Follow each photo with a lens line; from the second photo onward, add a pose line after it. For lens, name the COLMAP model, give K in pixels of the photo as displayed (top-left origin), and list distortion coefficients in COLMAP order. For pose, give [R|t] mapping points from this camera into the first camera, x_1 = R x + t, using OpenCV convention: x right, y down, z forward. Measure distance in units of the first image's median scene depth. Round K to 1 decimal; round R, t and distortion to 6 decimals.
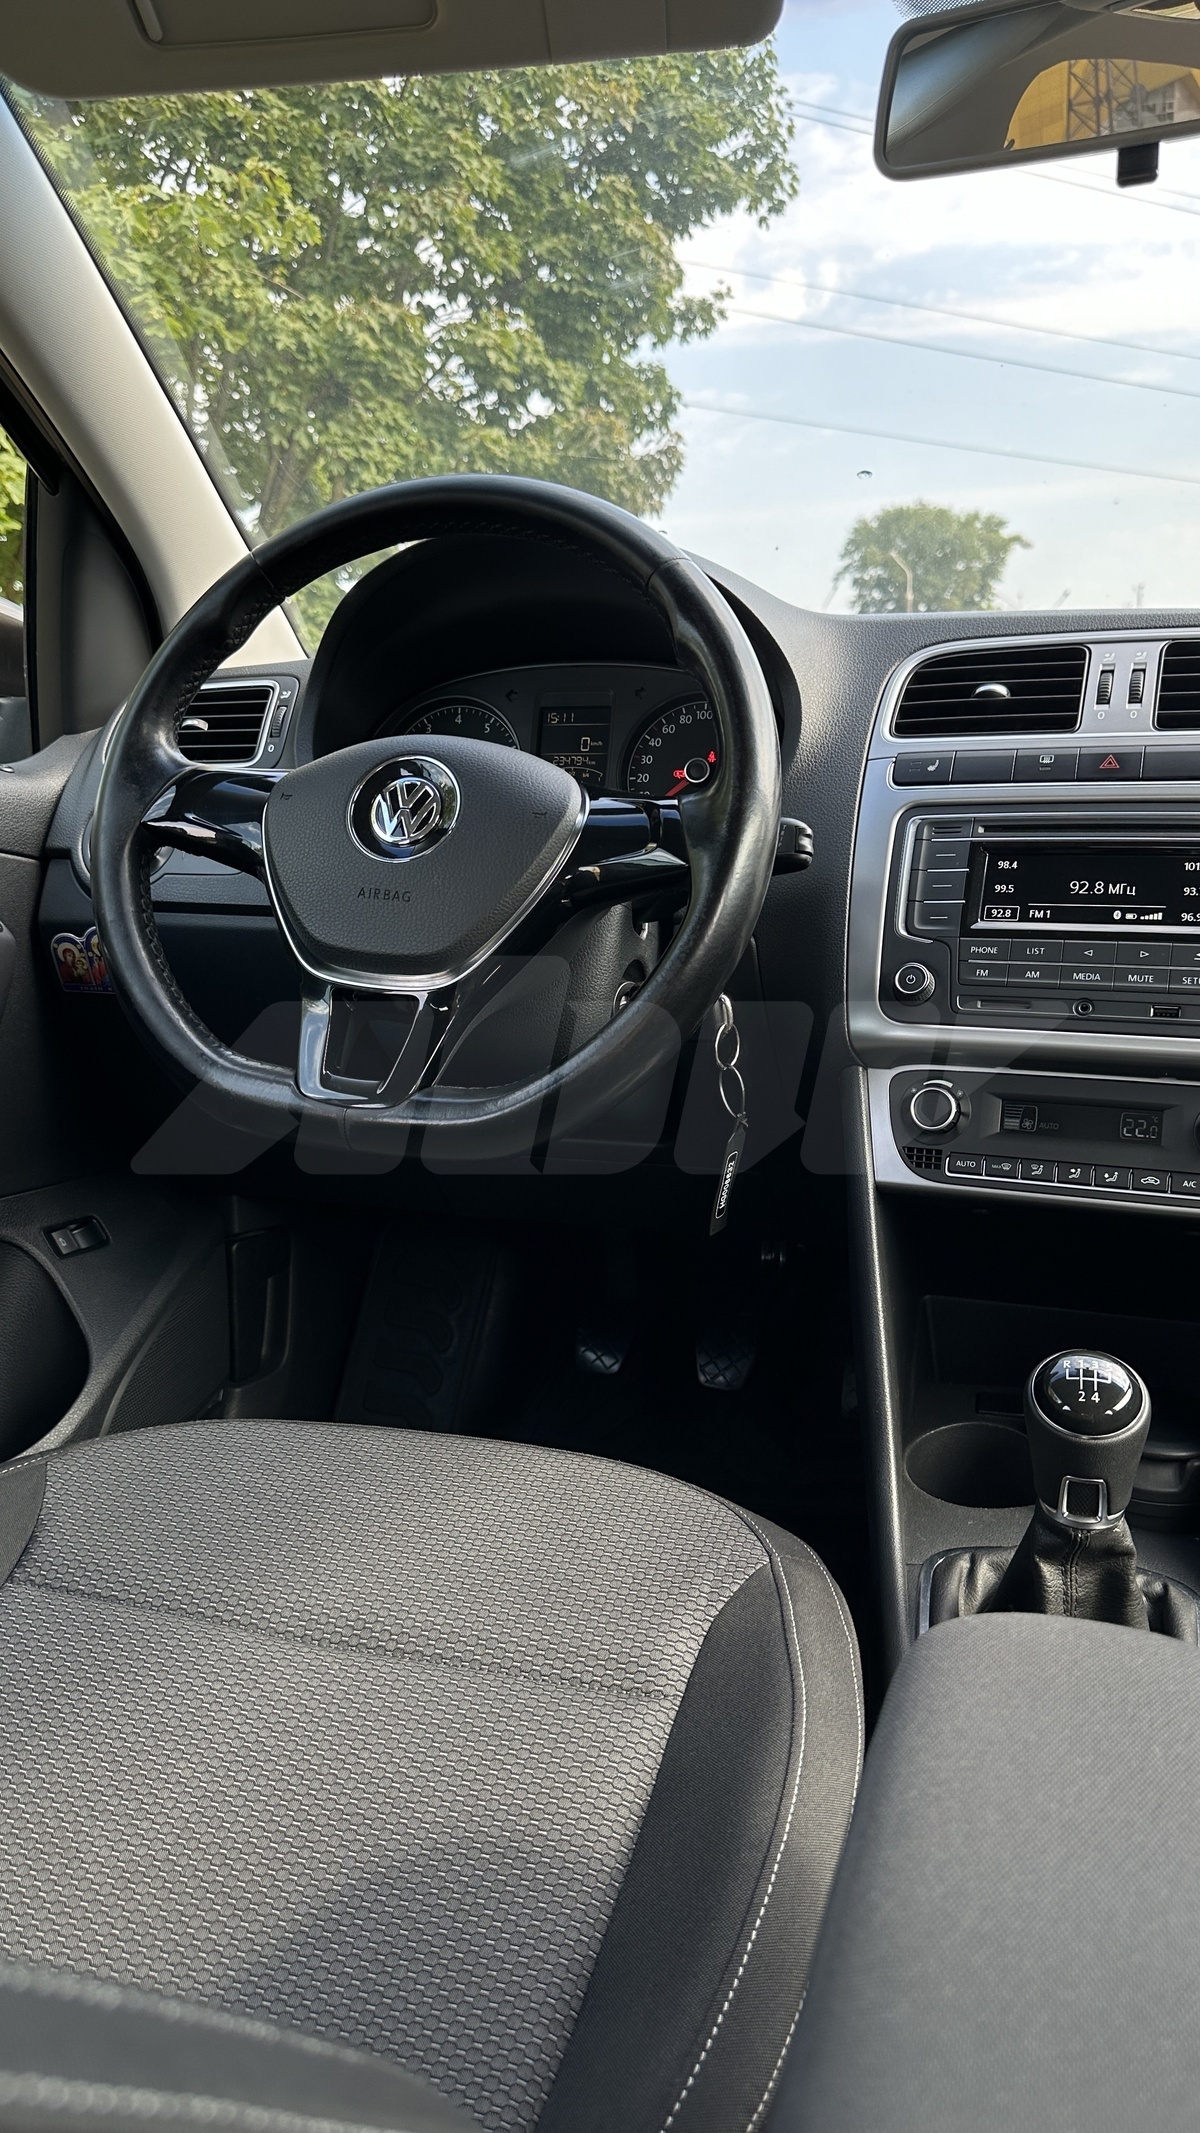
lens RADIAL K [[1520.5, 0, 586.9], [0, 1520.5, 1072.0], [0, 0, 1]] dist [0.086960, -0.146350]
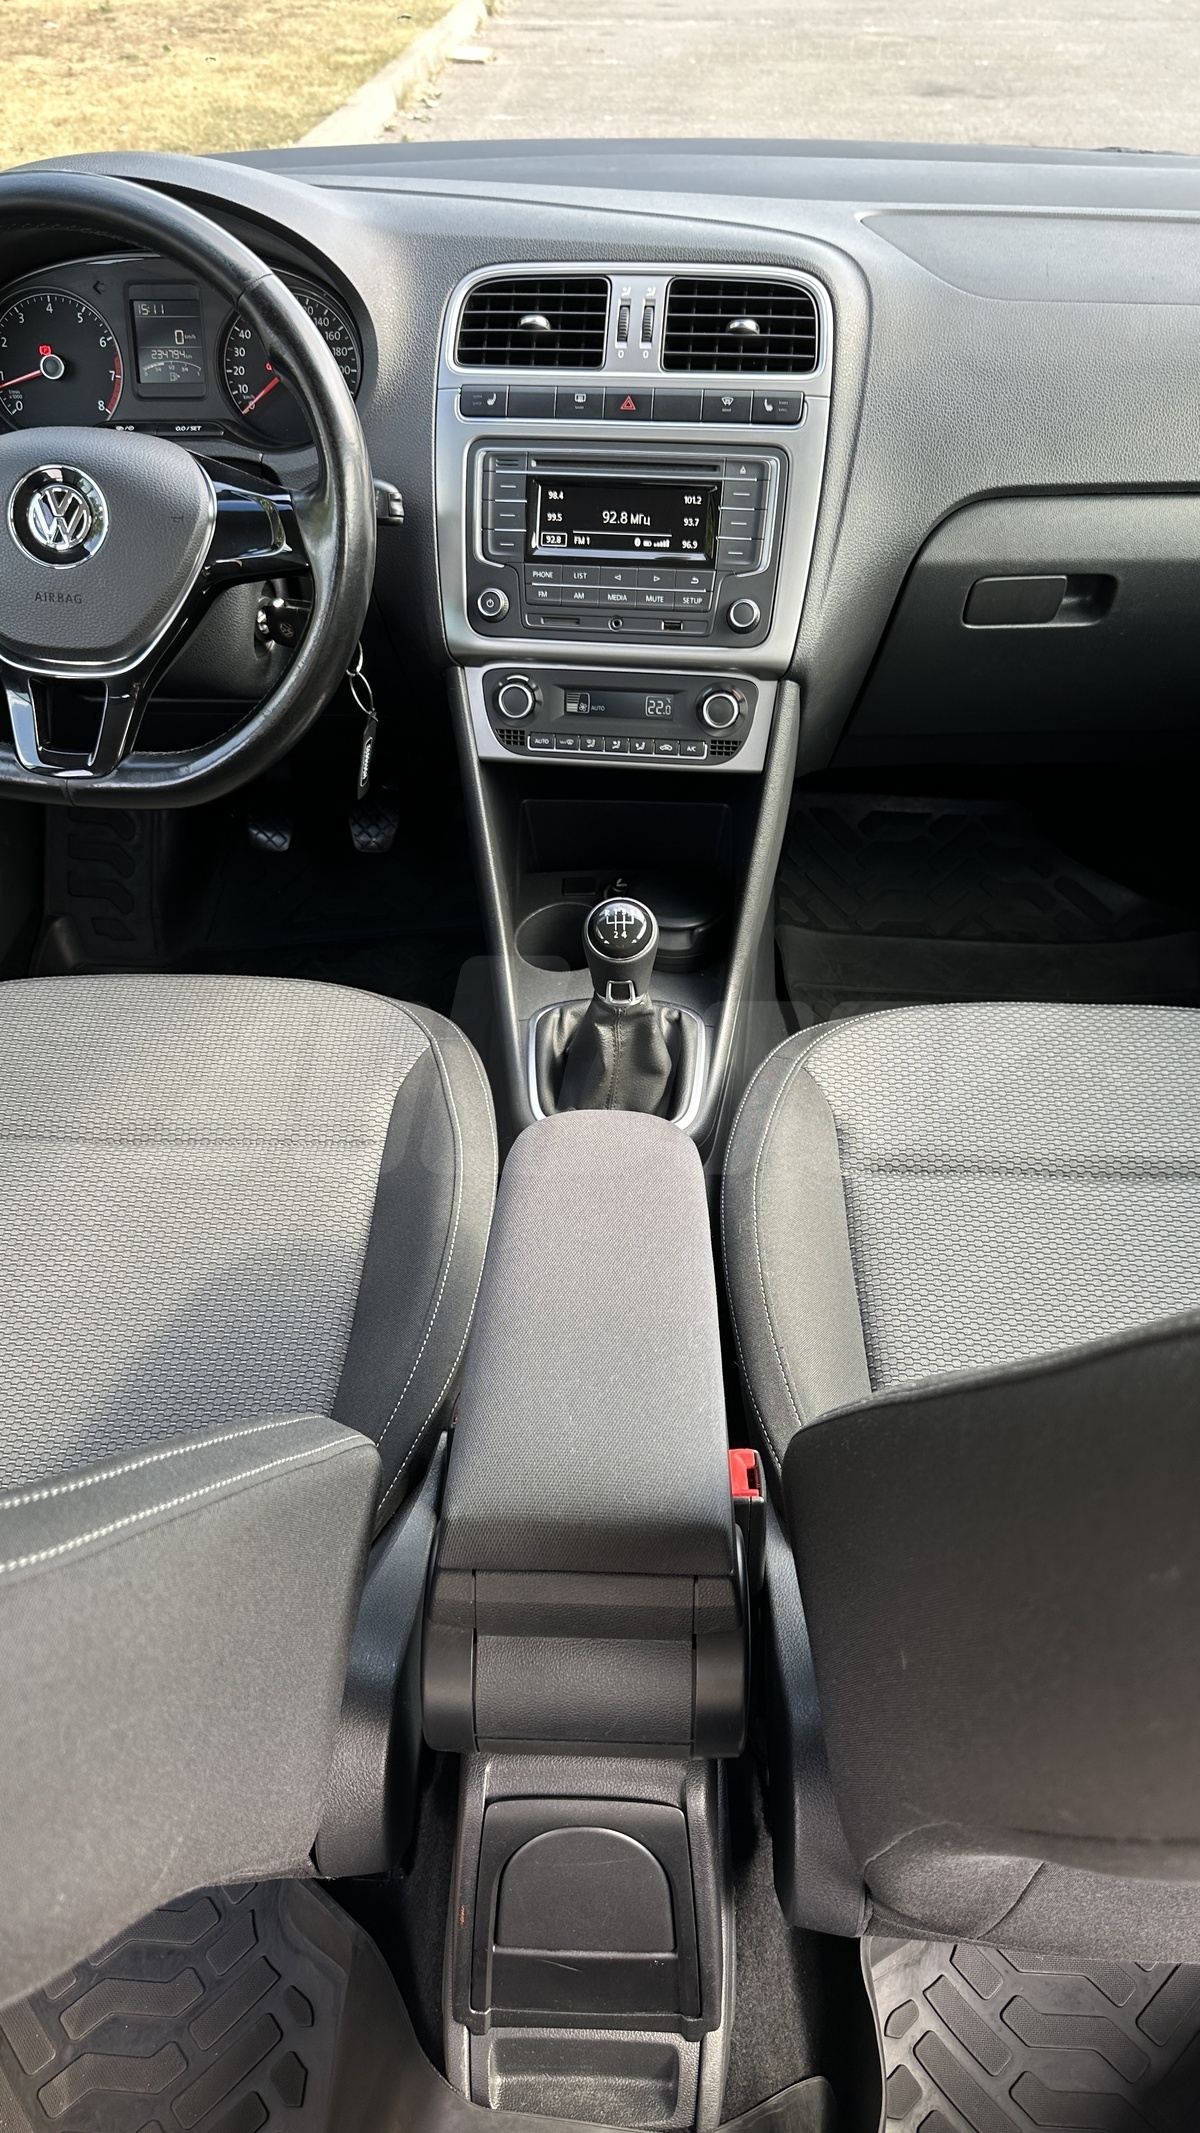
lens RADIAL K [[1539.8, 0, 621.4], [0, 1539.8, 1060.2], [0, 0, 1]] dist [0.150180, -0.279947]
pose [[0.963033, -0.161894, 0.215307, -0.027407], [0.048081, 0.889729, 0.453951, -0.310578], [-0.265057, -0.426818, 0.864622, -0.338034]]
